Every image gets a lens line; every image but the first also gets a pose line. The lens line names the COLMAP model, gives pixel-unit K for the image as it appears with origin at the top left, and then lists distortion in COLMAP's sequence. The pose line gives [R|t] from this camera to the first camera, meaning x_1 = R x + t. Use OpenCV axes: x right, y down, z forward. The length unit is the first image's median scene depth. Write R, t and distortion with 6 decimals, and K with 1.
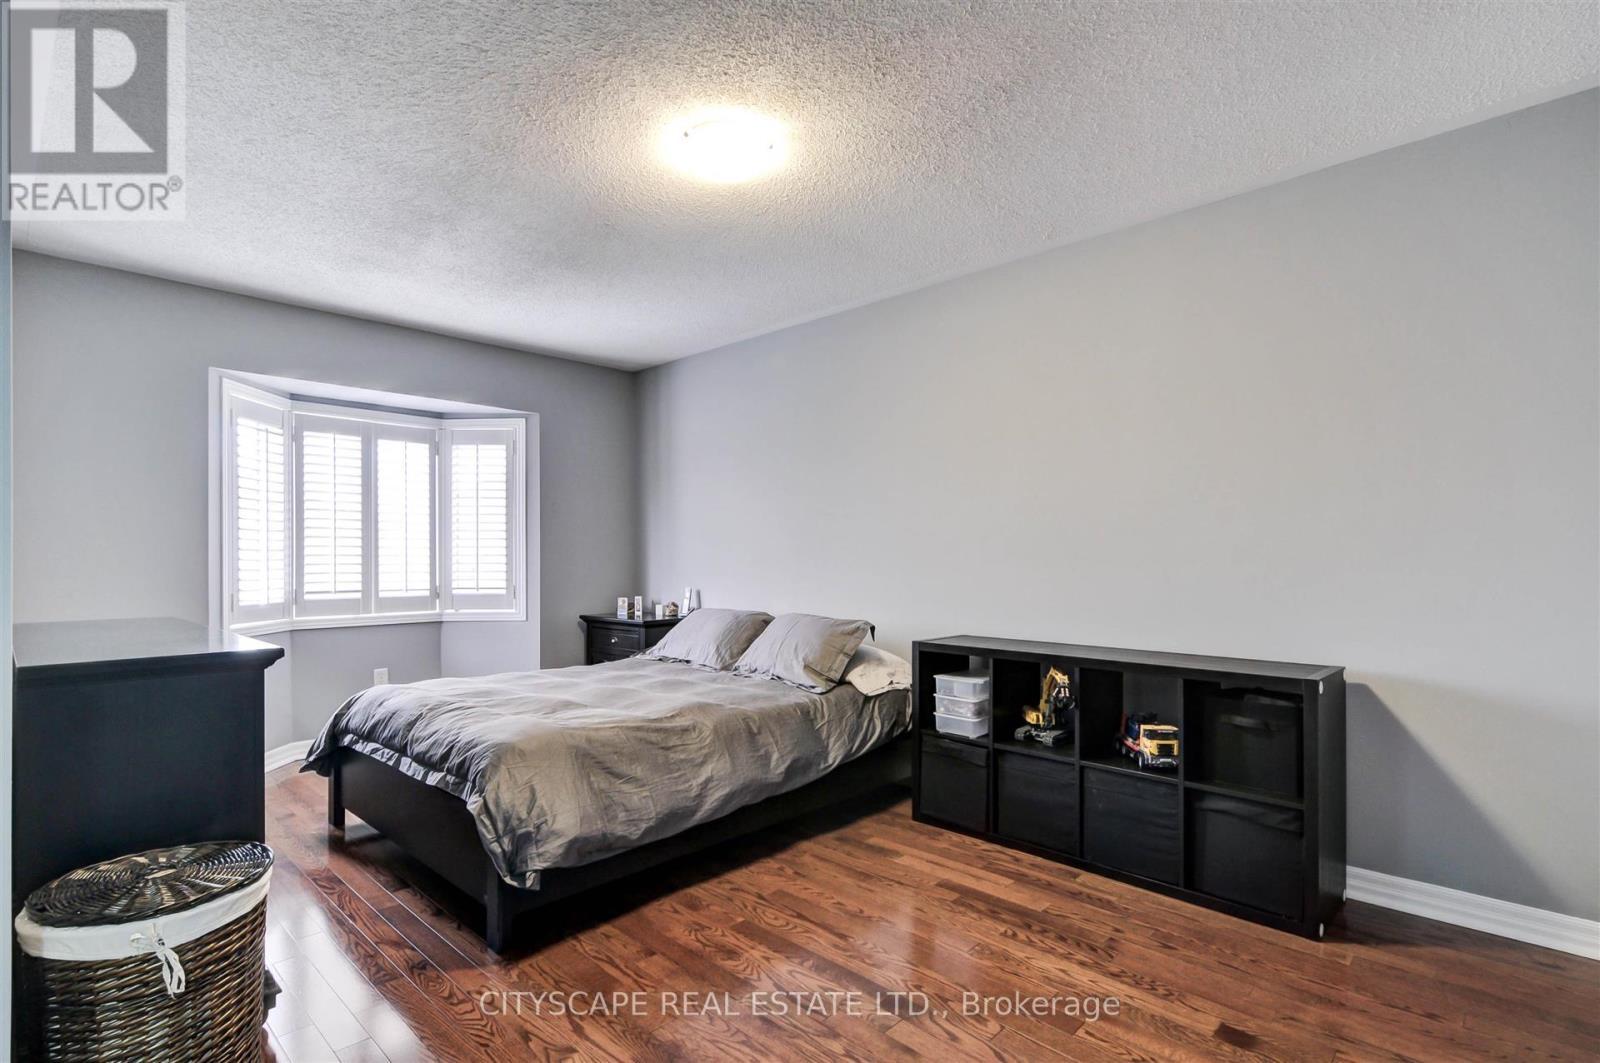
lens RADIAL K [[768.0, 0, 814.9], [0, 768.0, 558.1], [0, 0, 1]] dist [0.011012, -0.005229]
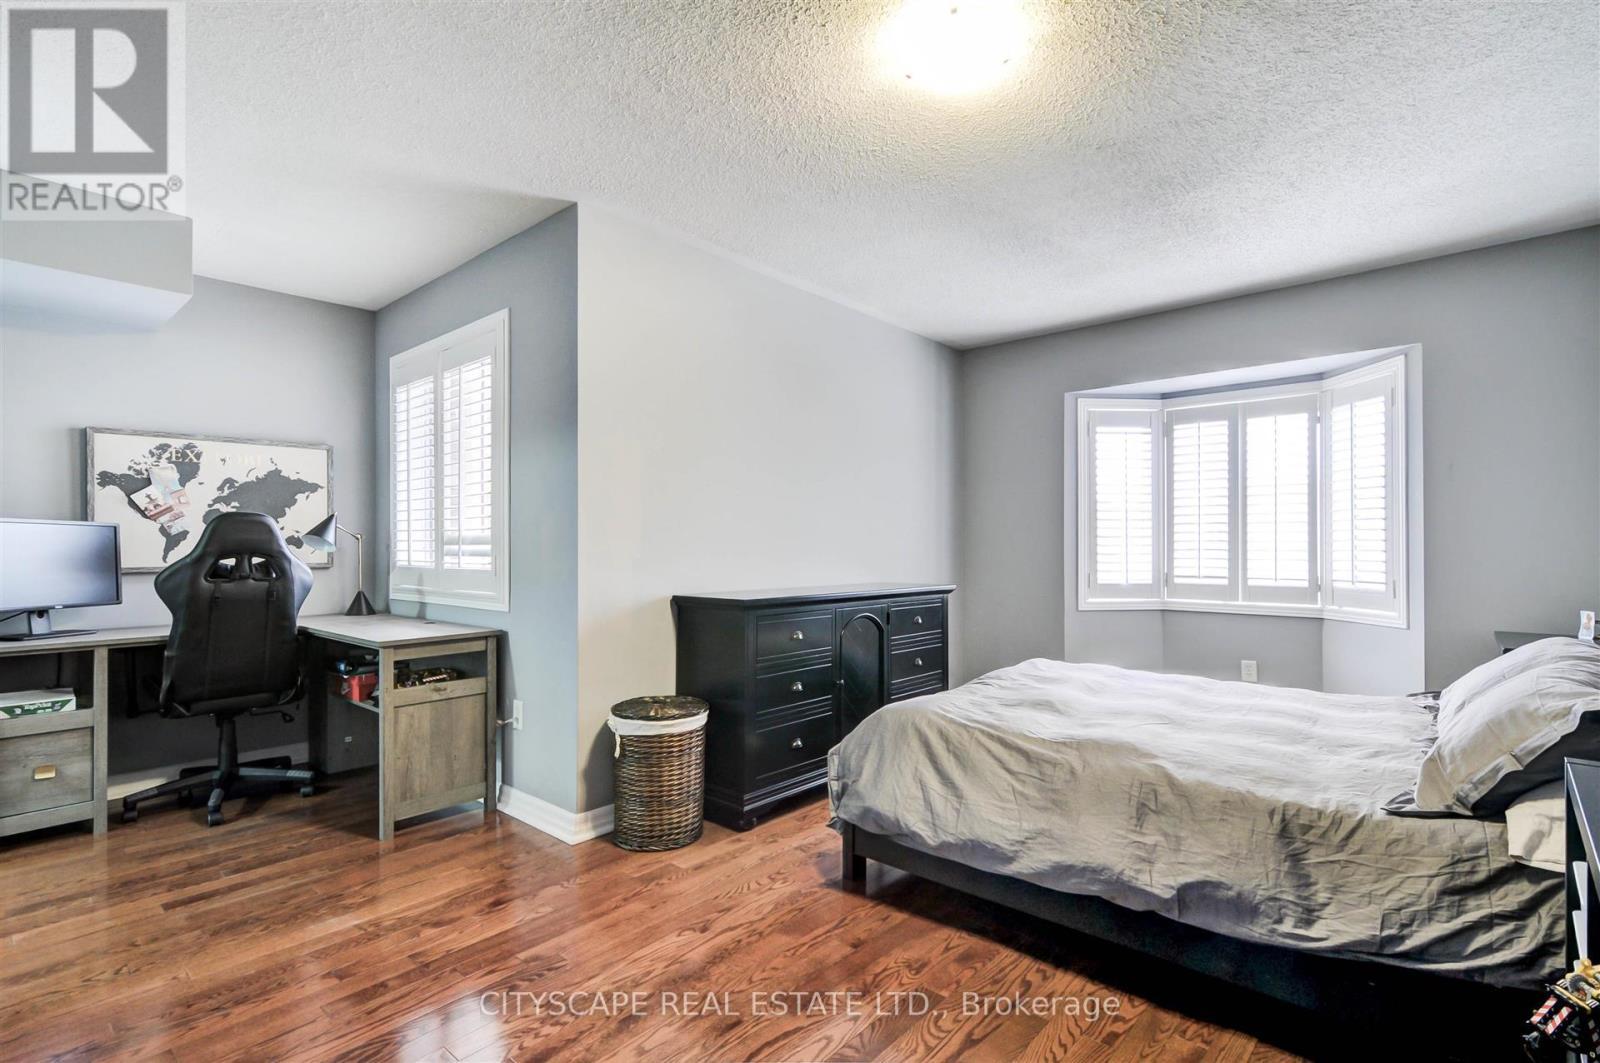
lens RADIAL K [[768.0, 0, 802.1], [0, 768.0, 537.2], [0, 0, 1]] dist [0.011012, -0.005229]
pose [[0.023550, -0.006163, -0.999704, 0.389705], [0.001410, 0.999980, -0.006132, -0.003460], [0.999722, -0.001265, 0.023558, 0.453180]]
